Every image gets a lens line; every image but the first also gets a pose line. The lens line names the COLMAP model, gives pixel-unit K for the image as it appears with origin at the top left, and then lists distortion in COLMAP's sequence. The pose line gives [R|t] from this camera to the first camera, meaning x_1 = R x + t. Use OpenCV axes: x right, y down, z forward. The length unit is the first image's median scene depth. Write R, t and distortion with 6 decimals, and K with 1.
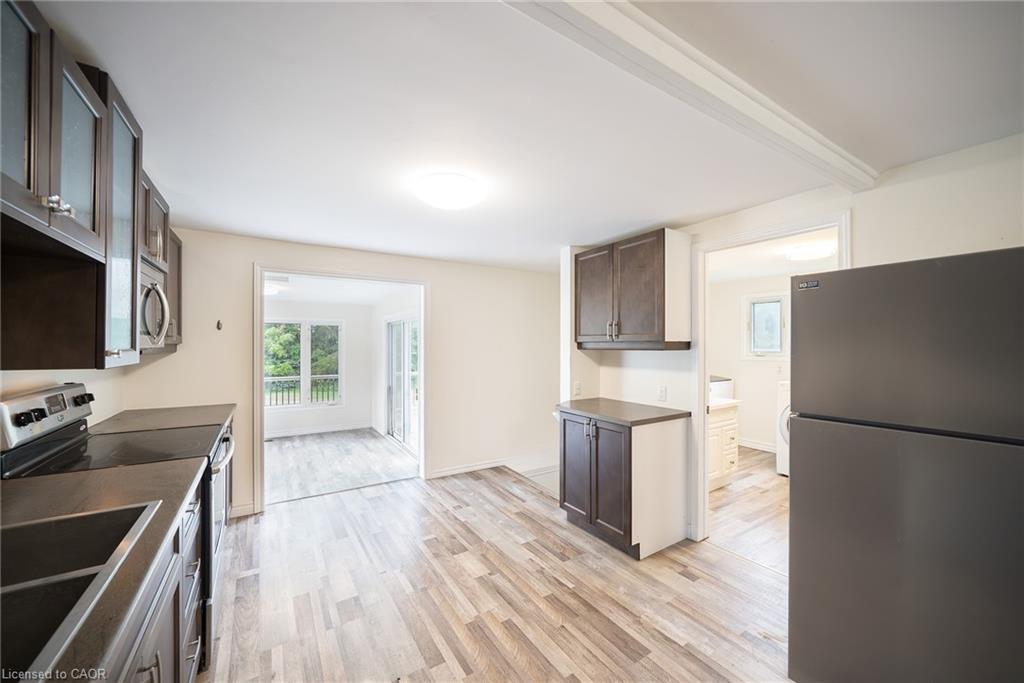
lens RADIAL K [[383.8, 0, 508.9], [0, 383.8, 342.6], [0, 0, 1]] dist [-0.001930, -0.000128]
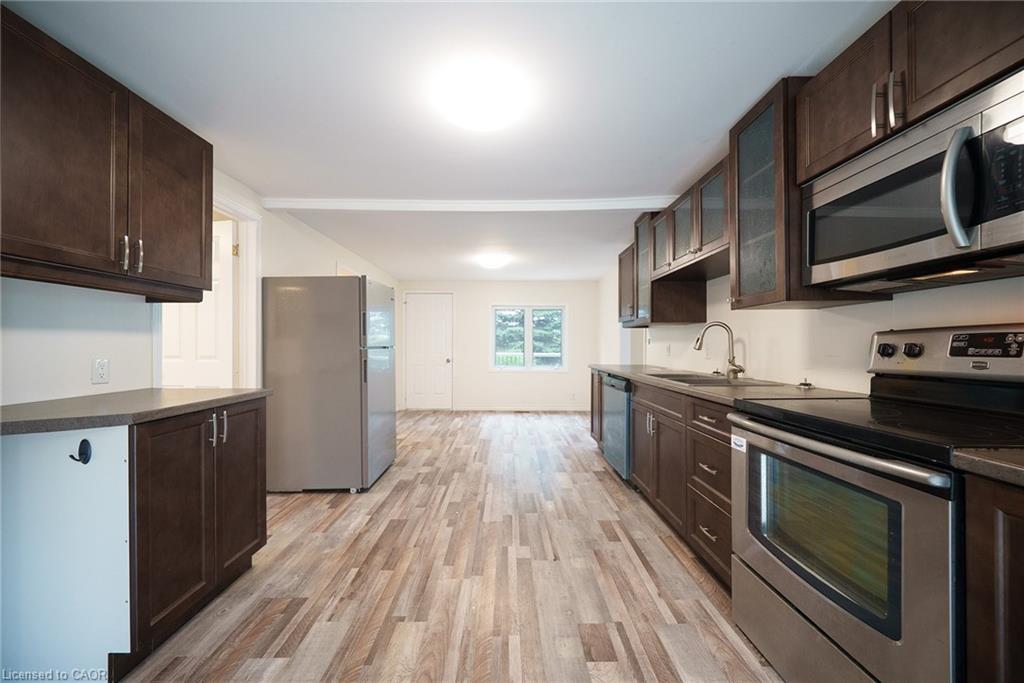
lens RADIAL K [[383.8, 0, 511.9], [0, 383.8, 345.1], [0, 0, 1]] dist [-0.001930, -0.000128]
pose [[-0.851167, 0.000452, 0.524895, -0.635502], [-0.003805, 0.999968, -0.007032, 0.132786], [-0.524881, -0.007983, -0.851138, 1.644844]]
